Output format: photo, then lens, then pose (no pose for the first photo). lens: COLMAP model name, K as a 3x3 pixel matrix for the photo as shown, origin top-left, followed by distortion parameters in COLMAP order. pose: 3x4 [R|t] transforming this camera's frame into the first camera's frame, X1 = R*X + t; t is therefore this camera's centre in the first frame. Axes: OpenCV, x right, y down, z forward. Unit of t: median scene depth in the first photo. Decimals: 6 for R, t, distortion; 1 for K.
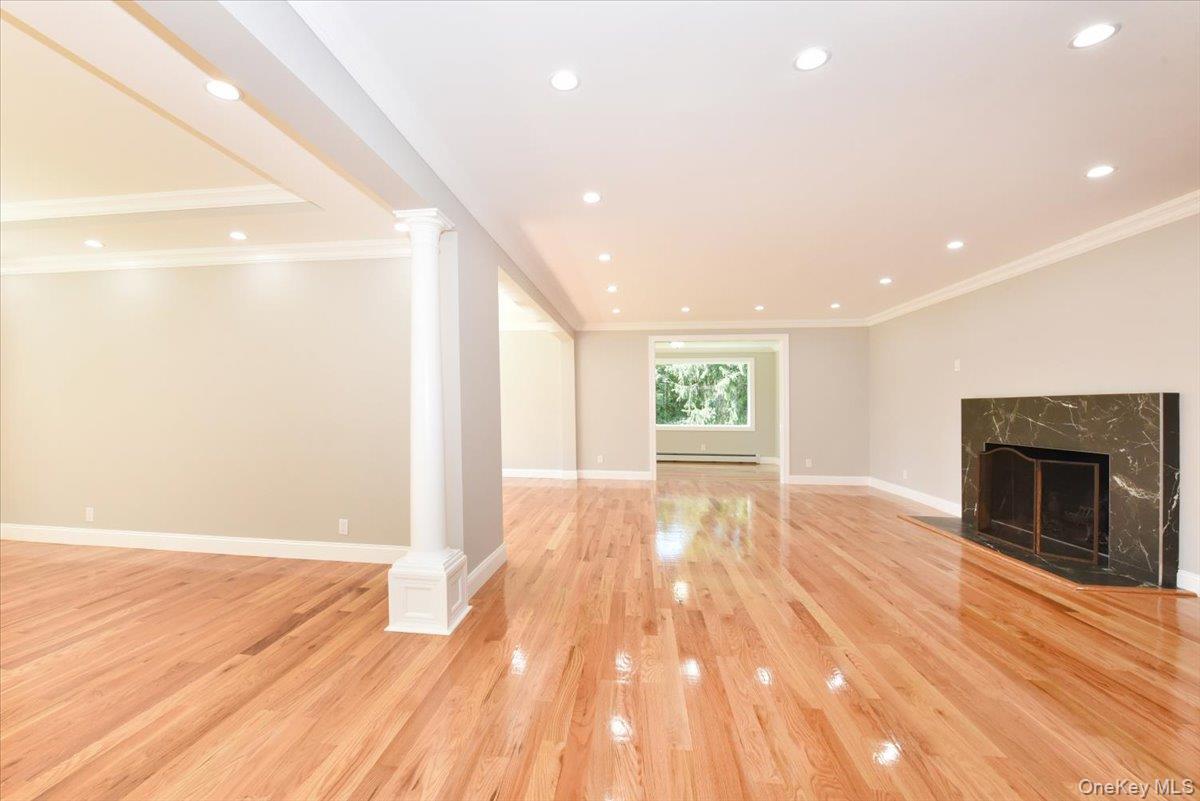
lens RADIAL K [[495.1, 0, 600.0], [0, 495.1, 400.5], [0, 0, 1]] dist [-0.017898, -0.000308]
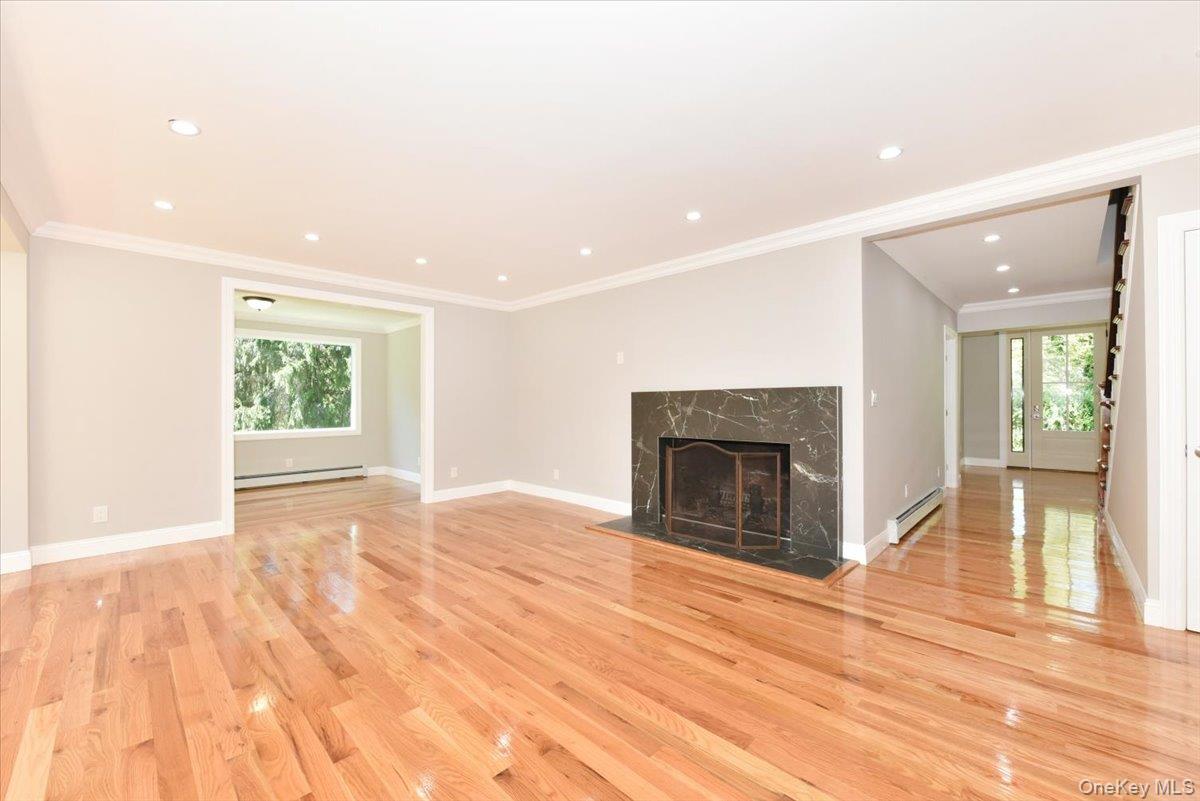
lens RADIAL K [[511.4, 0, 597.7], [0, 511.4, 393.7], [0, 0, 1]] dist [-0.010800, -0.000051]
pose [[0.672945, 0.003487, 0.739684, -0.051385], [-0.000091, 0.999989, -0.004632, 0.004623], [-0.739693, 0.003050, 0.672938, 0.416429]]
